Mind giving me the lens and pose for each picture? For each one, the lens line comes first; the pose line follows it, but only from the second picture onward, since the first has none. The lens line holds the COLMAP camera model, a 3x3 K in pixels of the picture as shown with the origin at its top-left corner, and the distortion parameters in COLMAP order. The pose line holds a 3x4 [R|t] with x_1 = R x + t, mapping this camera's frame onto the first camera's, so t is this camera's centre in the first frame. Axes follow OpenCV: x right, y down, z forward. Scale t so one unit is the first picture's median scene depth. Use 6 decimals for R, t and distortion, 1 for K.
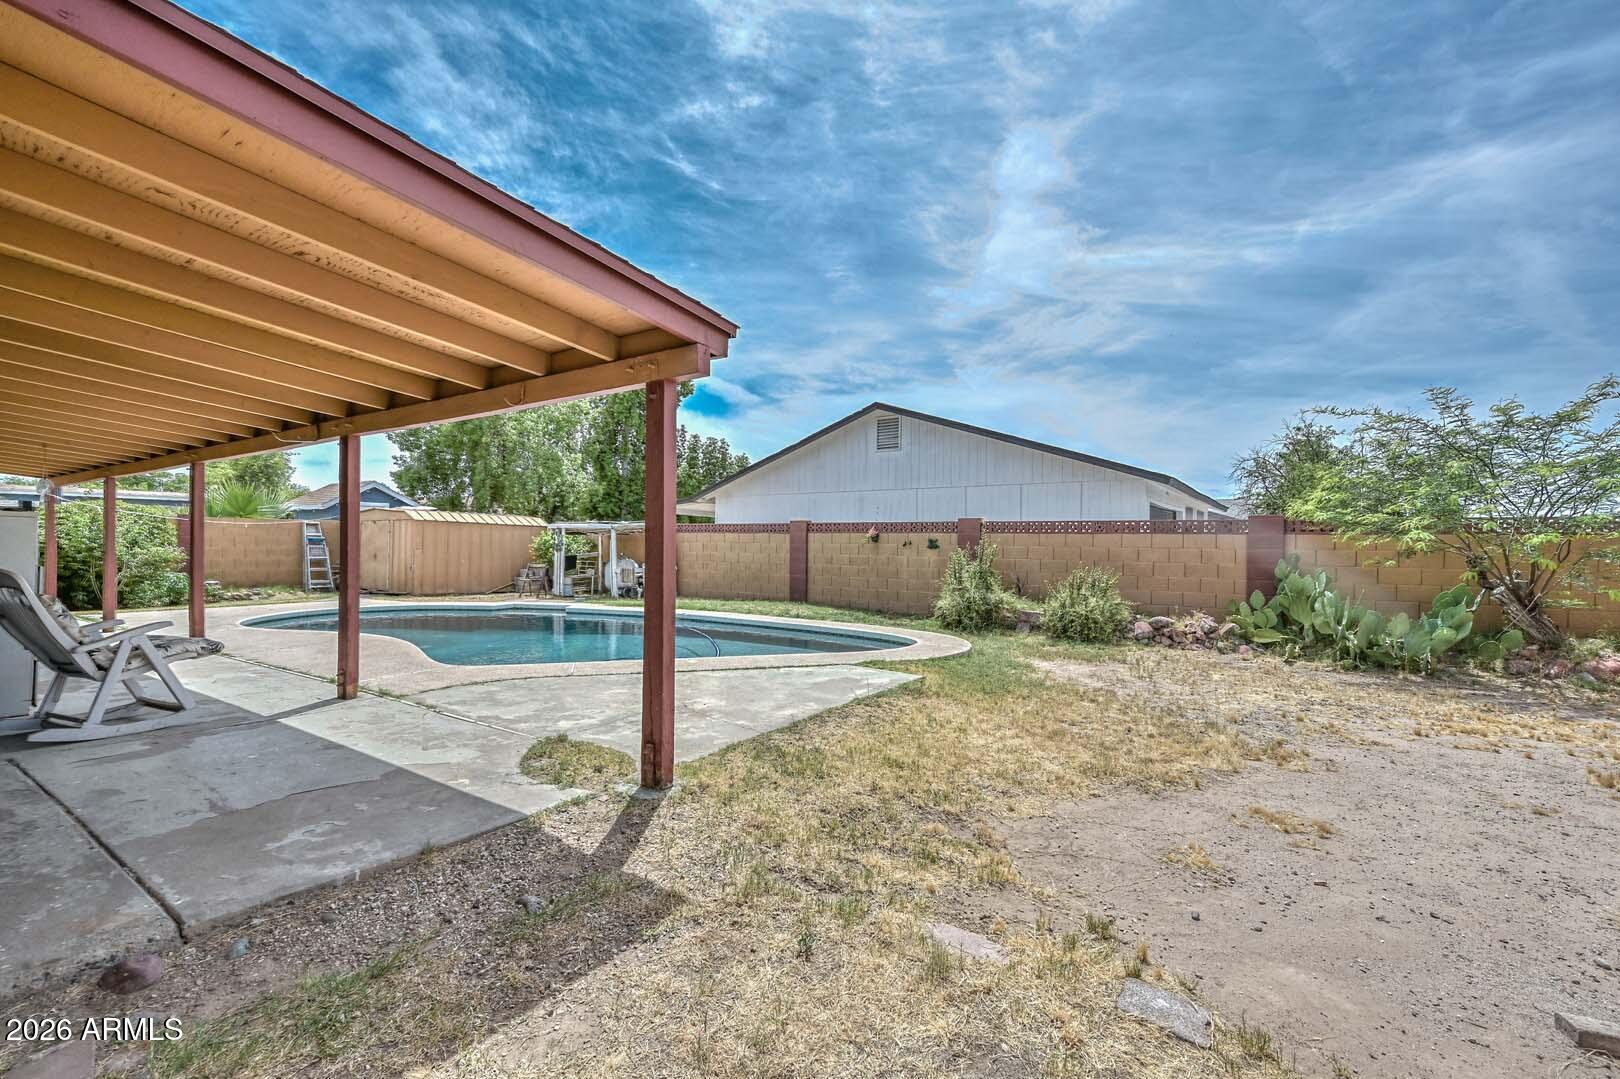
lens RADIAL K [[698.9, 0, 810.0], [0, 698.9, 539.5], [0, 0, 1]] dist [0.012520, 0.001383]
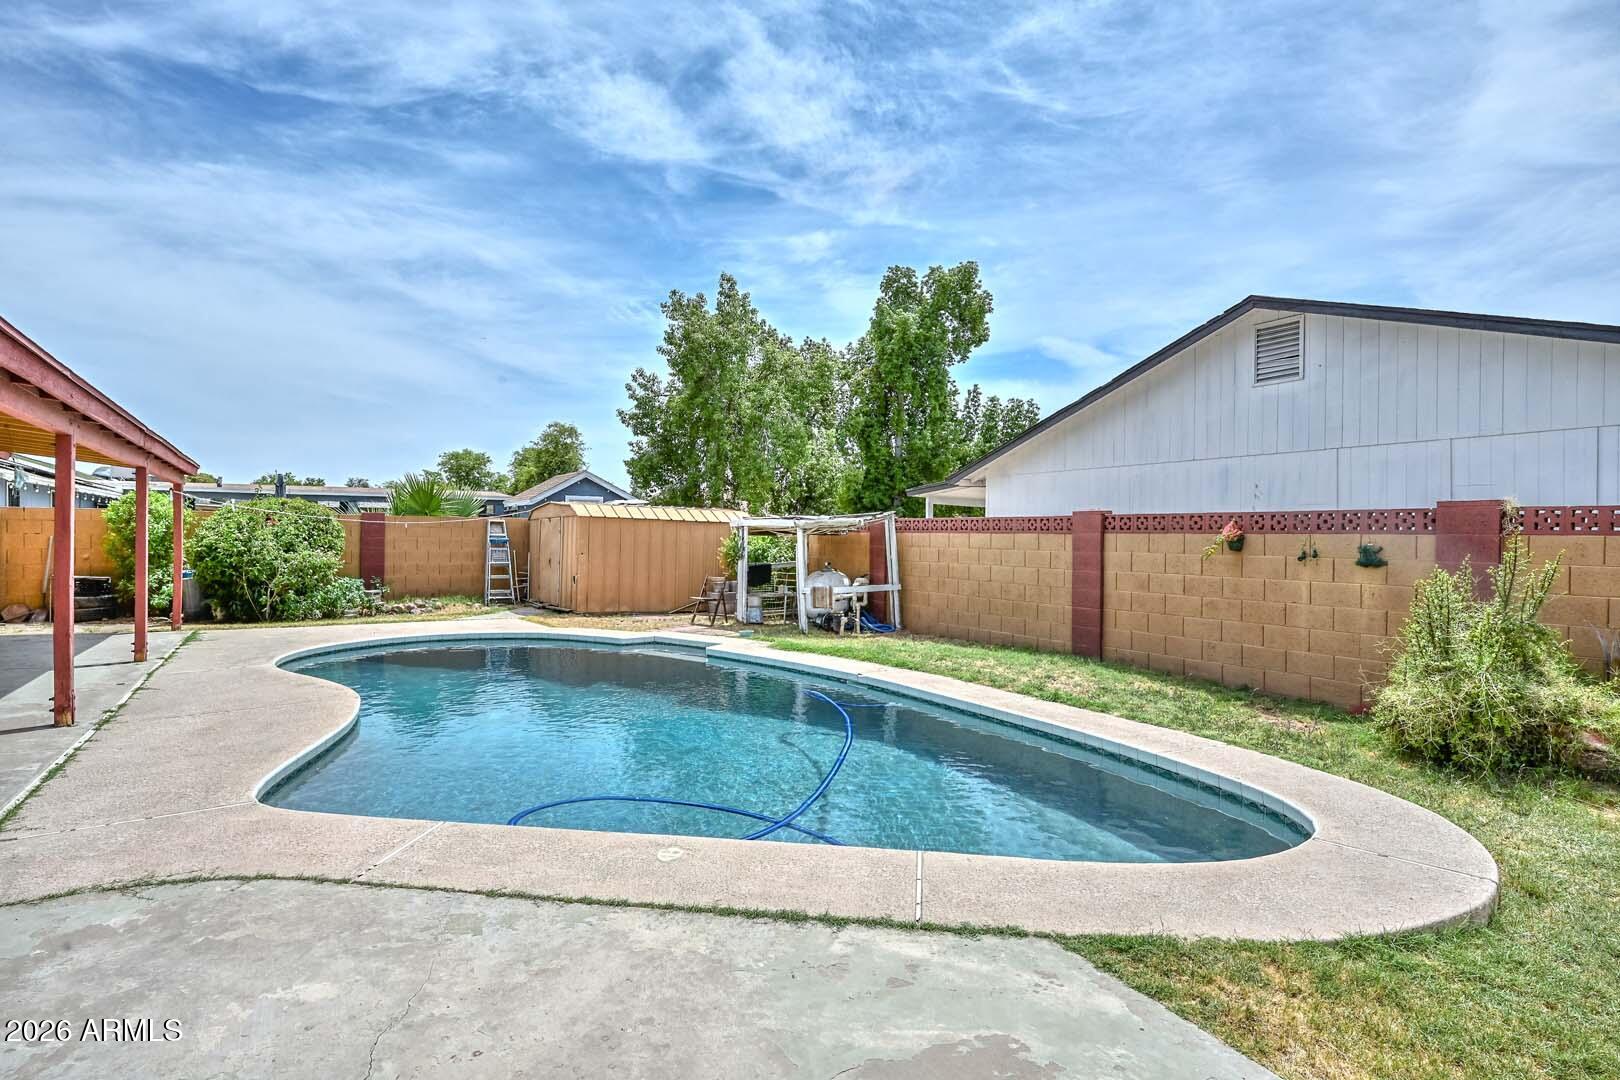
lens RADIAL K [[825.2, 0, 813.3], [0, 825.2, 522.9], [0, 0, 1]] dist [-0.001623, 0.000189]
pose [[0.909511, -0.006901, -0.415623, 0.026737], [0.000567, 0.999882, -0.015361, -0.003375], [0.415680, 0.013735, 0.909407, 0.138603]]
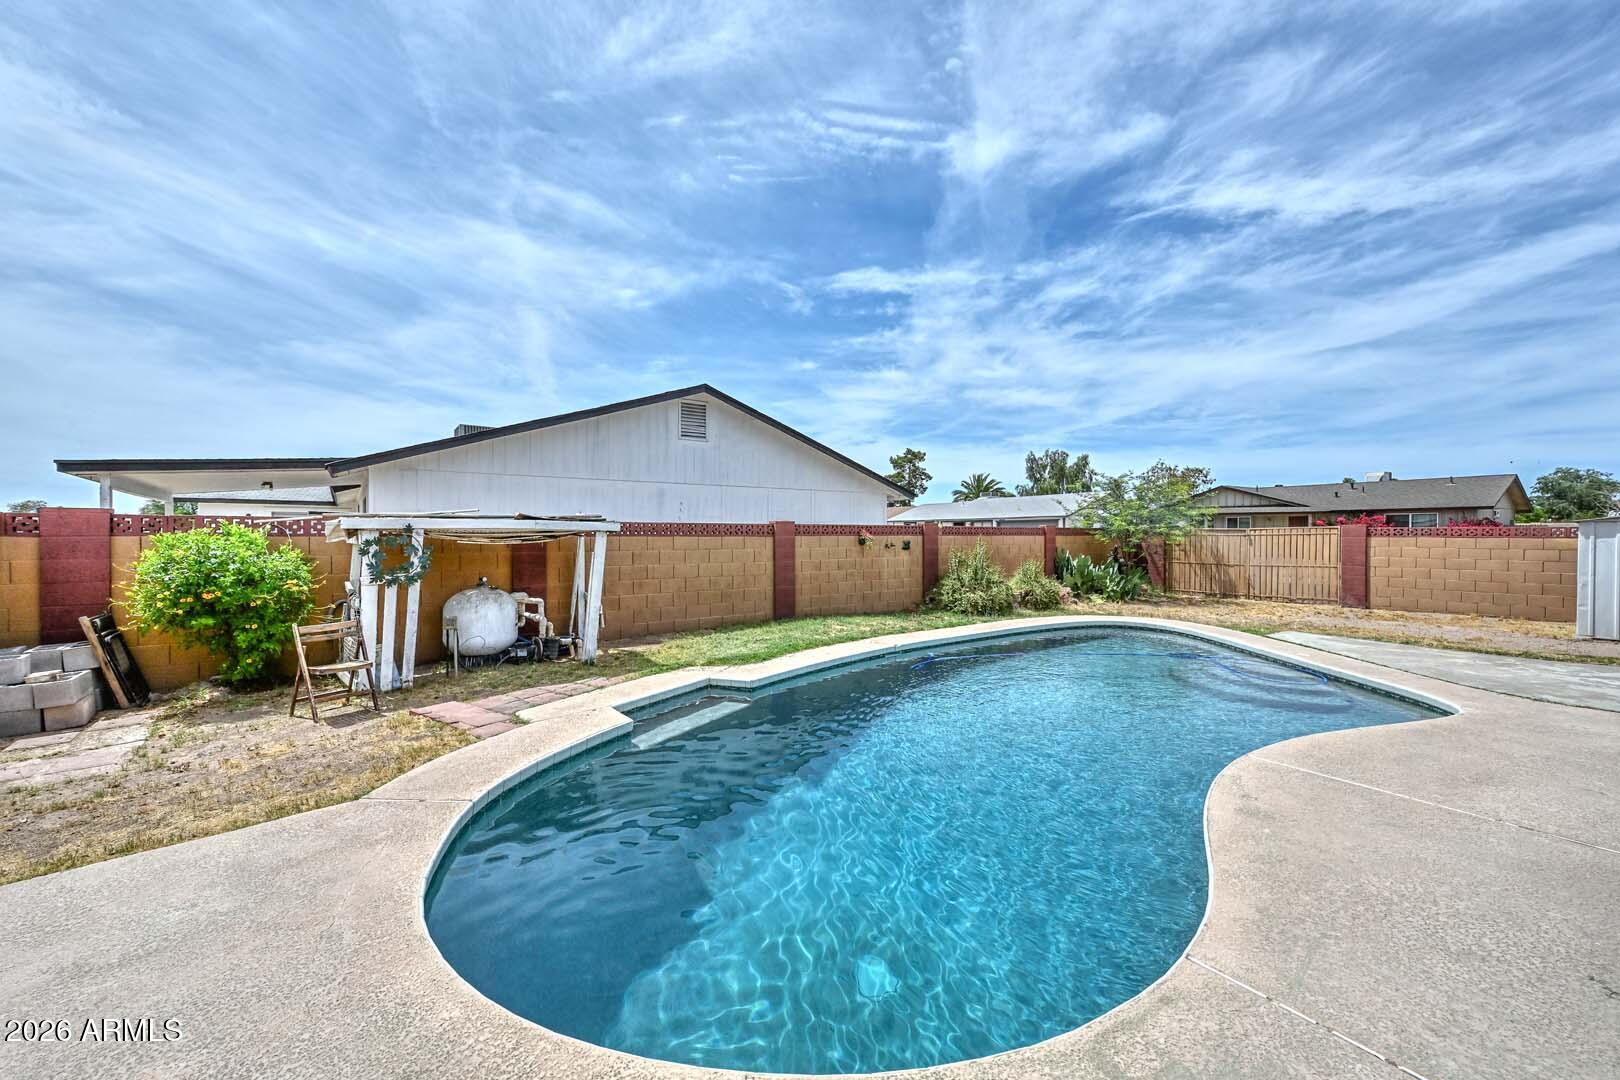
lens RADIAL K [[644.6, 0, 863.6], [0, 644.6, 537.0], [0, 0, 1]] dist [0.045101, -0.000360]
pose [[0.305914, -0.009686, 0.952010, -0.331319], [0.005532, 0.999949, 0.008396, -0.006490], [-0.952043, 0.002698, 0.305952, 0.305309]]
